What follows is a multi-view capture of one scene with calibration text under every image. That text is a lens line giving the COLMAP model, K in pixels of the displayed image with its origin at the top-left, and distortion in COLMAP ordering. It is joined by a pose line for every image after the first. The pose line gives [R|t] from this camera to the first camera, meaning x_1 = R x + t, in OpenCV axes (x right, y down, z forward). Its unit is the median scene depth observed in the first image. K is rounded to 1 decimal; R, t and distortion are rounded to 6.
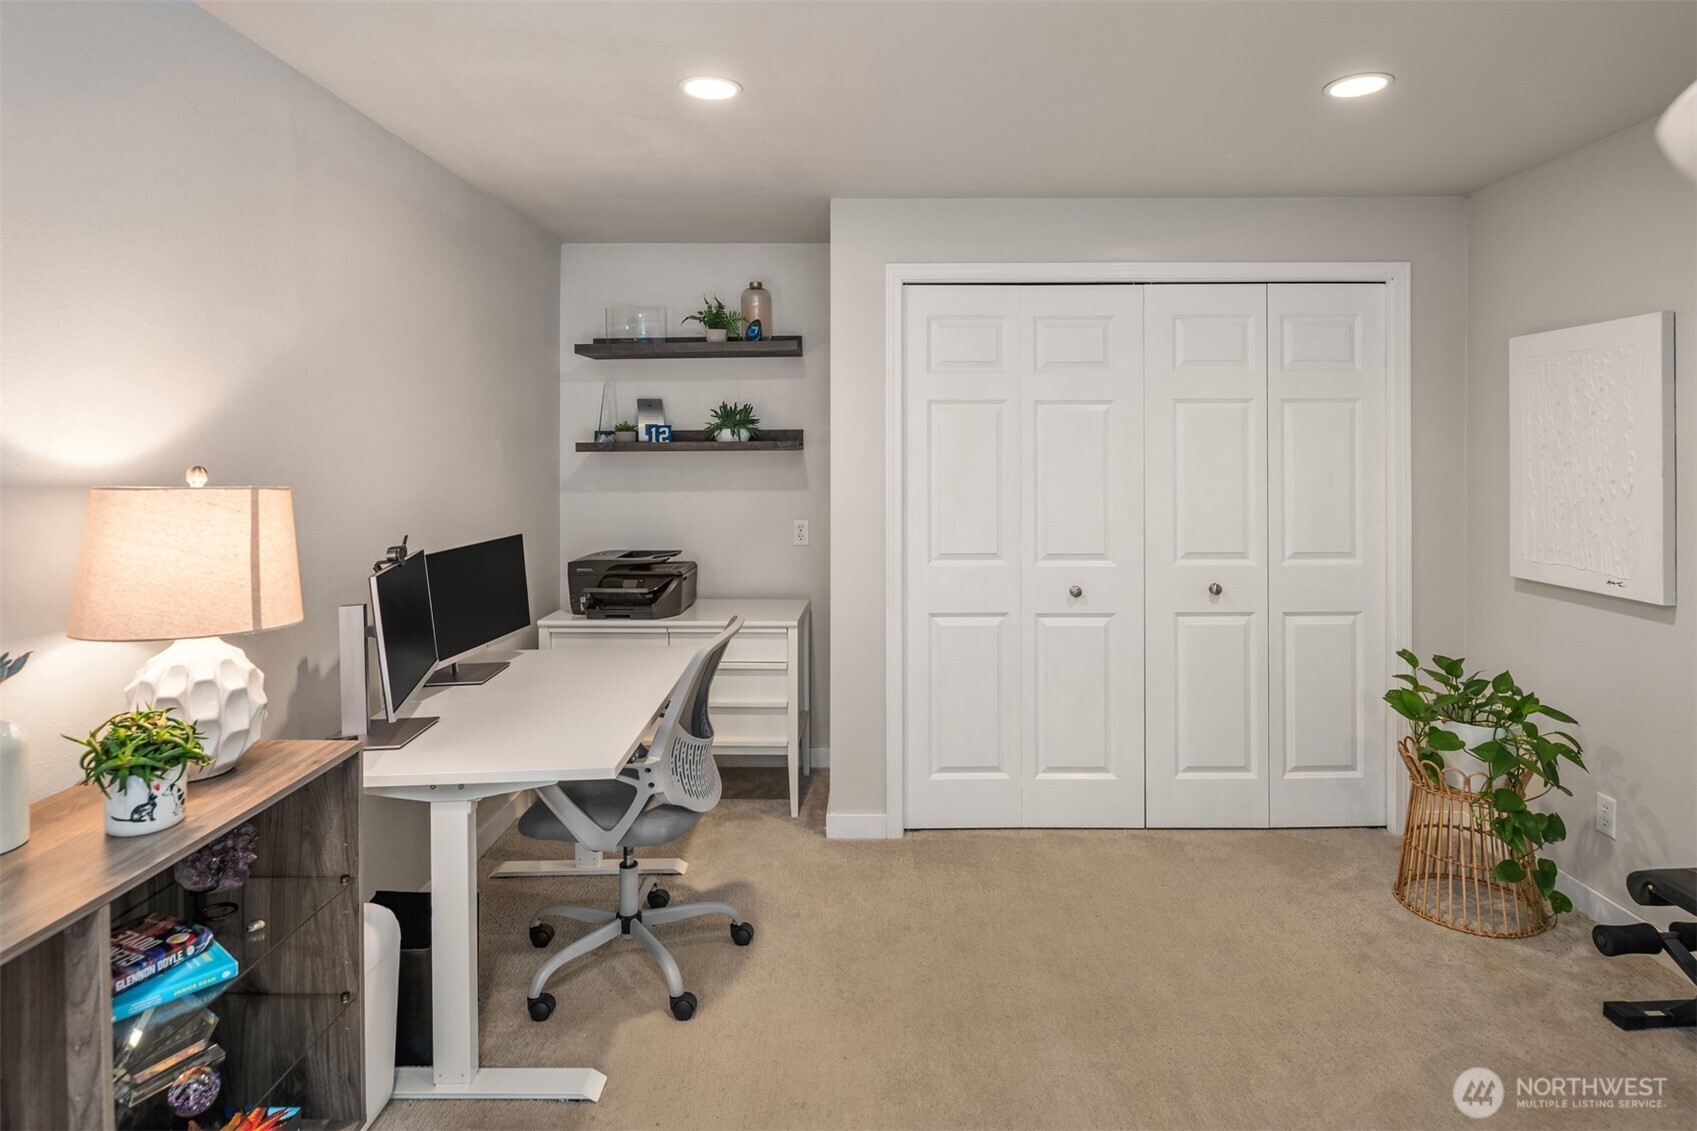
lens RADIAL K [[915.8, 0, 850.3], [0, 915.8, 445.1], [0, 0, 1]] dist [-0.021962, -0.001820]
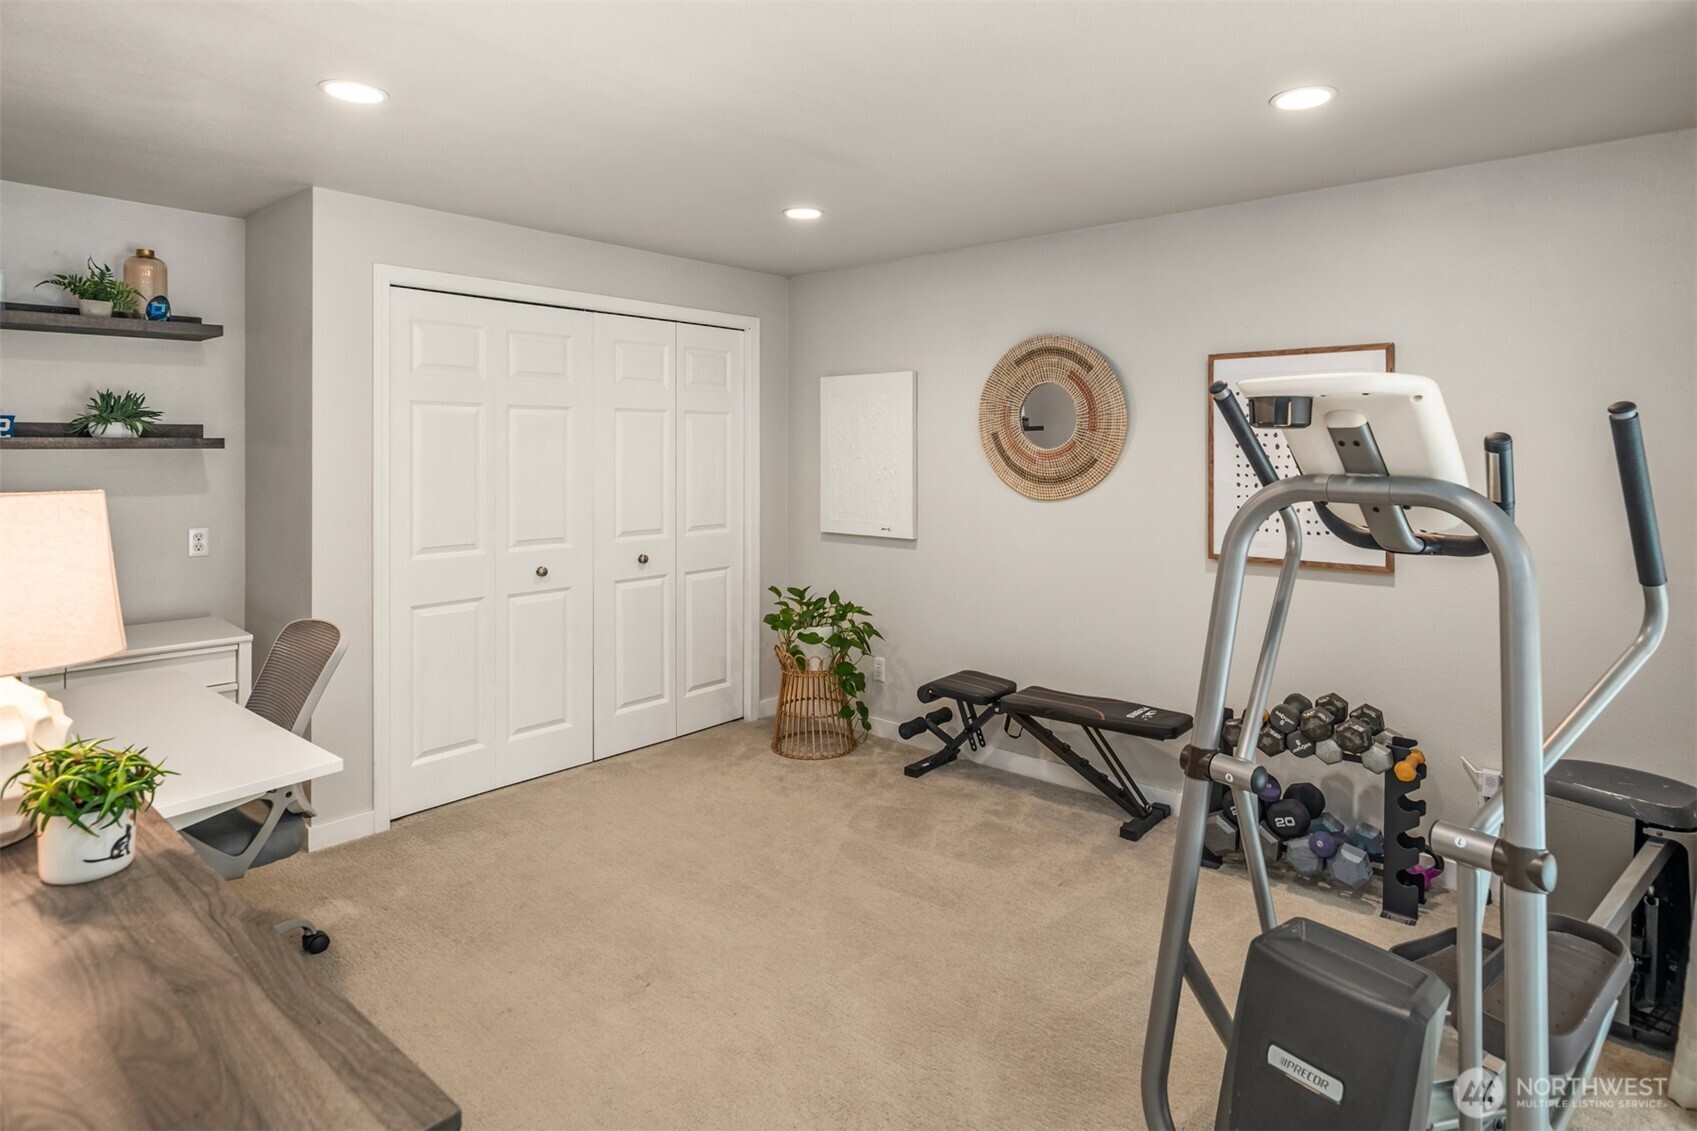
lens RADIAL K [[942.8, 0, 846.6], [0, 942.8, 448.9], [0, 0, 1]] dist [-0.040223, -0.000411]
pose [[0.639406, 0.002893, 0.768864, -0.428932], [-0.006740, 0.999976, 0.001843, 0.000560], [-0.768839, -0.006360, 0.639410, -0.054270]]
